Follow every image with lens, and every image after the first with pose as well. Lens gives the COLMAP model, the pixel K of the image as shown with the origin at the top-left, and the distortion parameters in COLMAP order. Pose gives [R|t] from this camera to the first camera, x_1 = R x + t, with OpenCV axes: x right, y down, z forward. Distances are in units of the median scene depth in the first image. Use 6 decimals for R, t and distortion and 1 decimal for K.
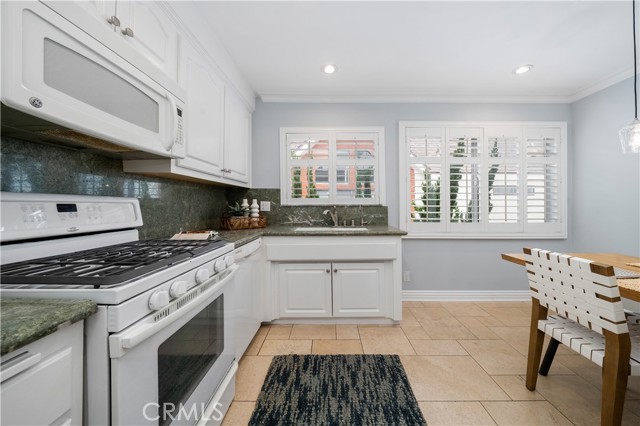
lens RADIAL K [[225.3, 0, 326.9], [0, 225.3, 206.1], [0, 0, 1]] dist [-0.000734, -0.000092]
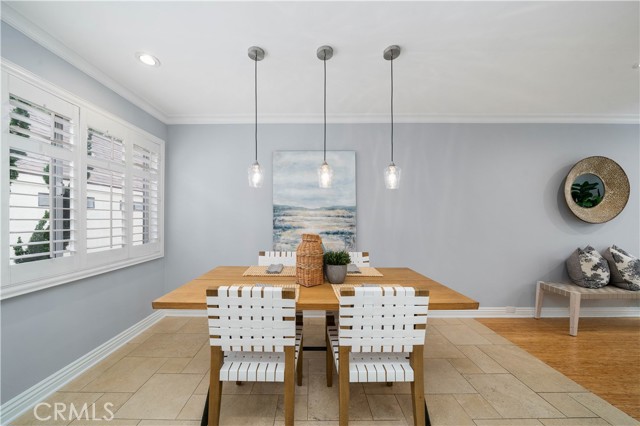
lens RADIAL K [[225.3, 0, 318.4], [0, 225.3, 215.0], [0, 0, 1]] dist [-0.000734, -0.000092]
pose [[-0.025664, 0.007963, 0.999639, 0.054606], [-0.002115, 0.999966, -0.008019, -0.044953], [-0.999668, -0.002320, -0.025646, 0.423743]]
